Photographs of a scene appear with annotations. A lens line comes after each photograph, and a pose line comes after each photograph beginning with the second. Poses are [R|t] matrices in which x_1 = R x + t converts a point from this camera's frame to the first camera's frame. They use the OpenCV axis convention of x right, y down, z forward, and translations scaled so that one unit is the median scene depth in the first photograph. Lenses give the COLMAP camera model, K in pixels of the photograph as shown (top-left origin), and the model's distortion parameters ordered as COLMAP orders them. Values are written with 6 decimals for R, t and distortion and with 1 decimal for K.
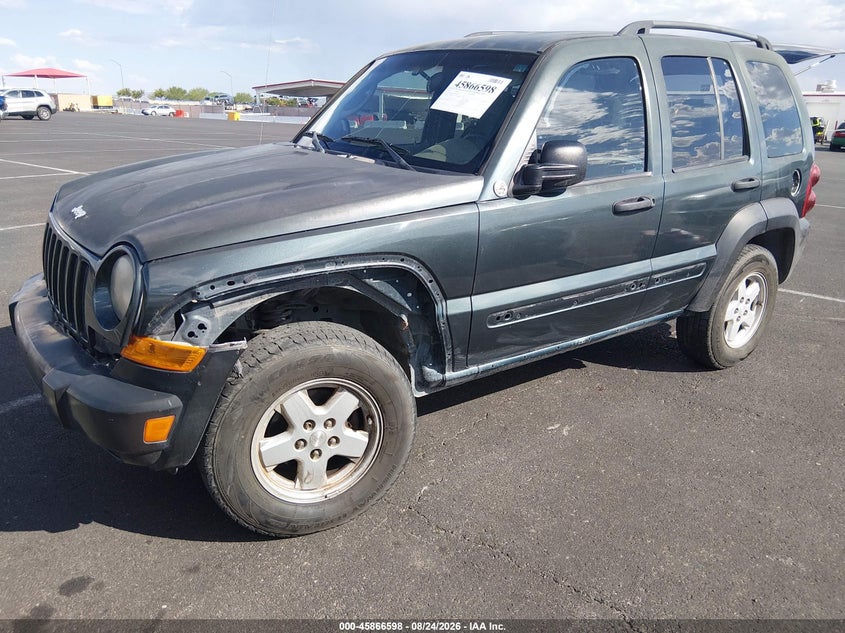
lens RADIAL K [[658.8, 0, 424.3], [0, 658.8, 318.6], [0, 0, 1]] dist [0.117457, -0.217528]
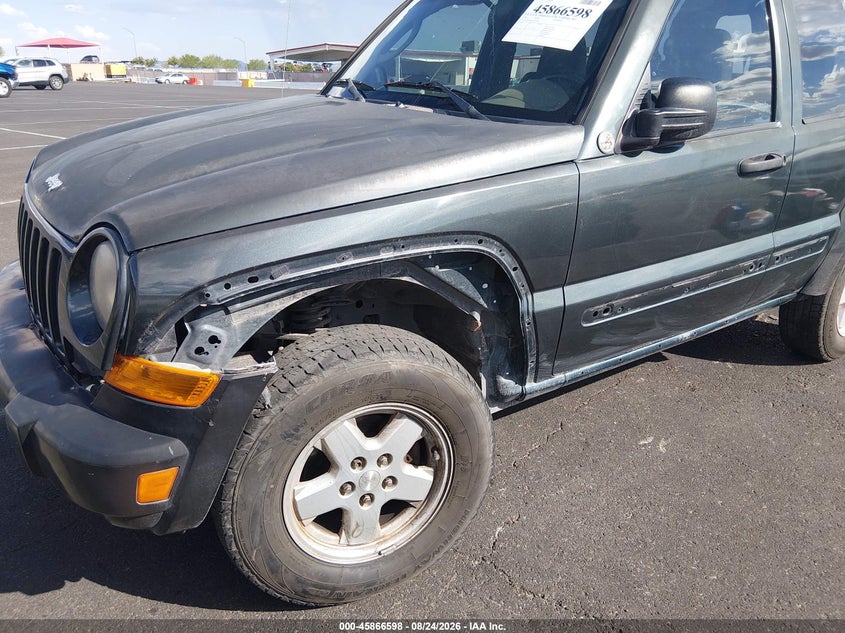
lens RADIAL K [[671.3, 0, 422.5], [0, 671.3, 316.5], [0, 0, 1]] dist [0.084846, -0.149605]
pose [[0.999491, -0.006002, -0.031348, -0.071006], [0.007285, 0.999133, 0.040987, -0.034154], [0.031074, -0.041195, 0.998668, 0.230191]]
